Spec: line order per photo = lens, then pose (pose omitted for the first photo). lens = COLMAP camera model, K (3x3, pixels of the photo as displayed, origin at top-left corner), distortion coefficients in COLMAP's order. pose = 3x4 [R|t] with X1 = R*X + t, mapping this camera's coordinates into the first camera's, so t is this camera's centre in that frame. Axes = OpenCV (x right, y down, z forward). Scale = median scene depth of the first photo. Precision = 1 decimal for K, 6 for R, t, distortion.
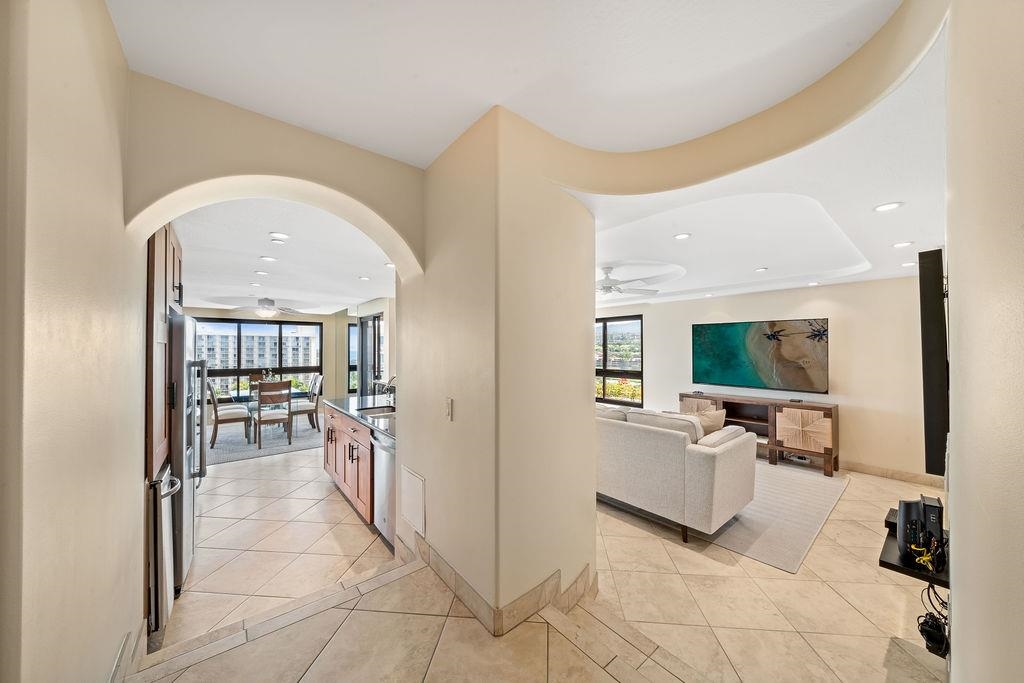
lens RADIAL K [[347.7, 0, 512.0], [0, 347.7, 341.5], [0, 0, 1]] dist [-0.000970, -0.000140]
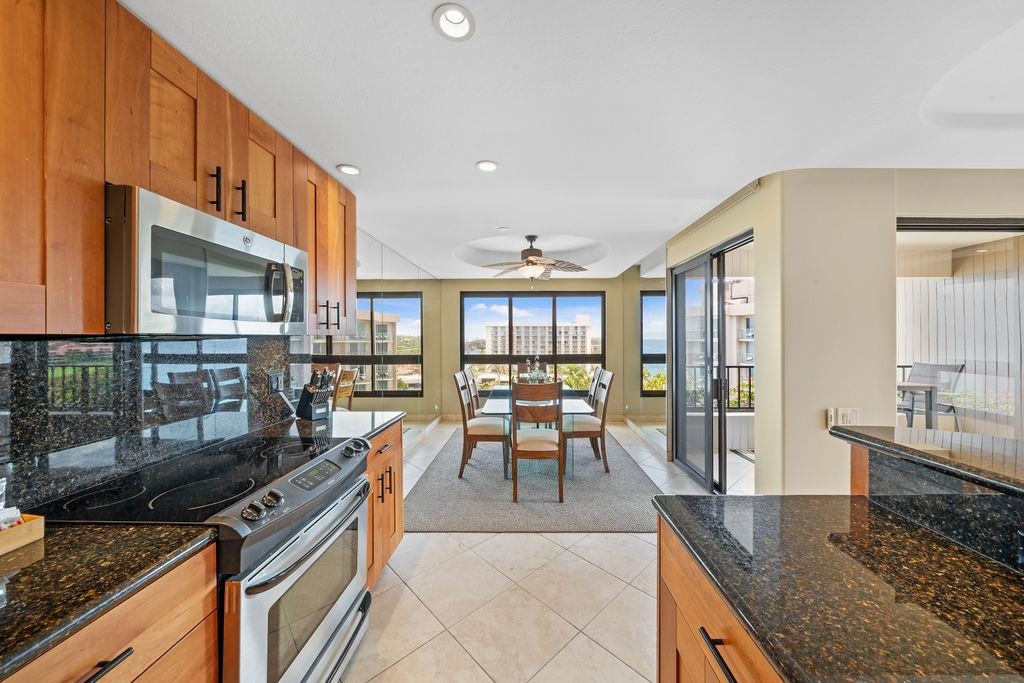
lens RADIAL K [[345.9, 0, 529.8], [0, 345.9, 336.0], [0, 0, 1]] dist [-0.000402, -0.000043]
pose [[0.773170, -0.000116, -0.634199, -0.354184], [0.010733, 0.999859, 0.012903, 0.036656], [0.634108, -0.016783, 0.773062, 0.586165]]
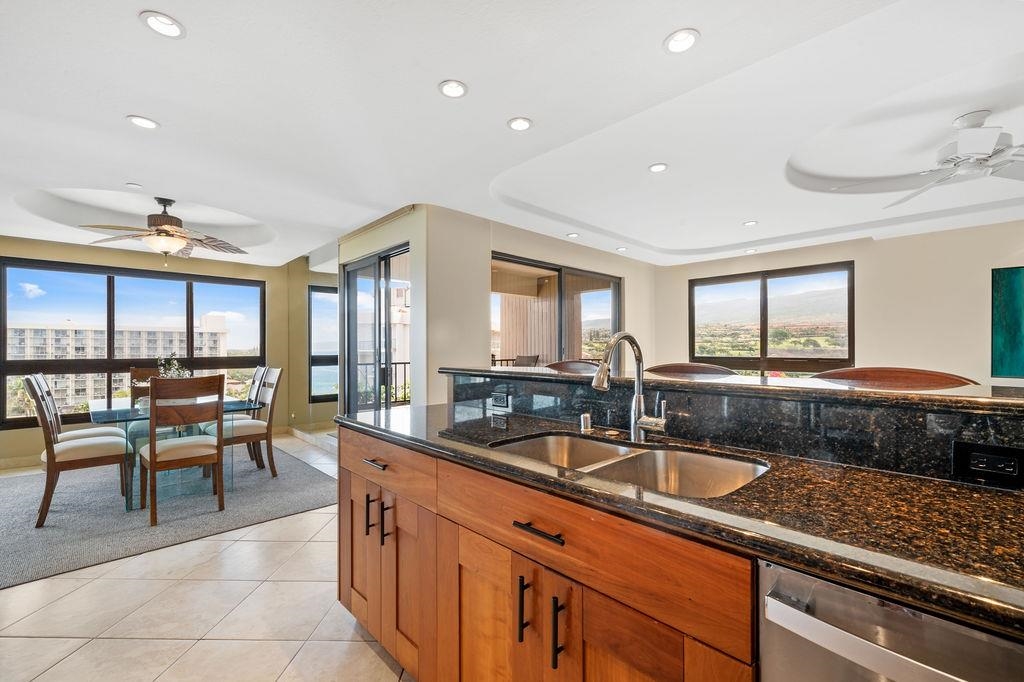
lens RADIAL K [[421.5, 0, 506.5], [0, 421.5, 346.4], [0, 0, 1]] dist [0.000614, 0.000287]
pose [[0.997163, -0.000268, 0.075267, -0.307847], [-0.000826, 0.999894, 0.014503, 0.067440], [-0.075263, -0.014524, 0.997058, 0.417965]]
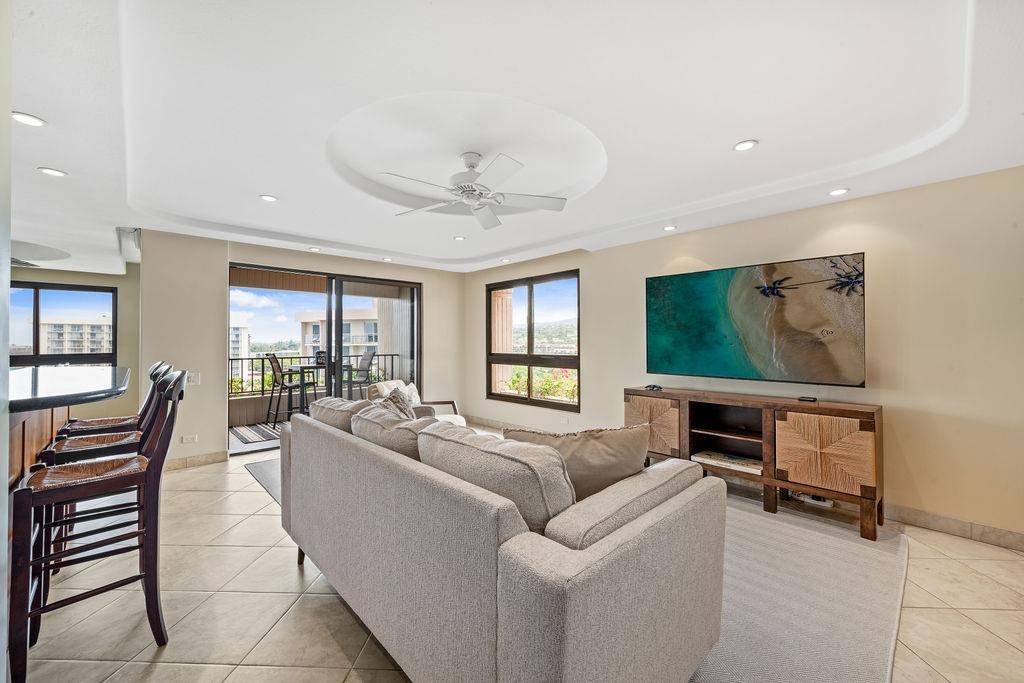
lens RADIAL K [[398.6, 0, 505.1], [0, 398.6, 334.8], [0, 0, 1]] dist [0.000300, 0.000092]
pose [[0.998941, -0.001094, 0.045996, 0.247037], [0.000943, 0.999994, 0.003304, 0.052841], [-0.045999, -0.003257, 0.998936, 0.316593]]
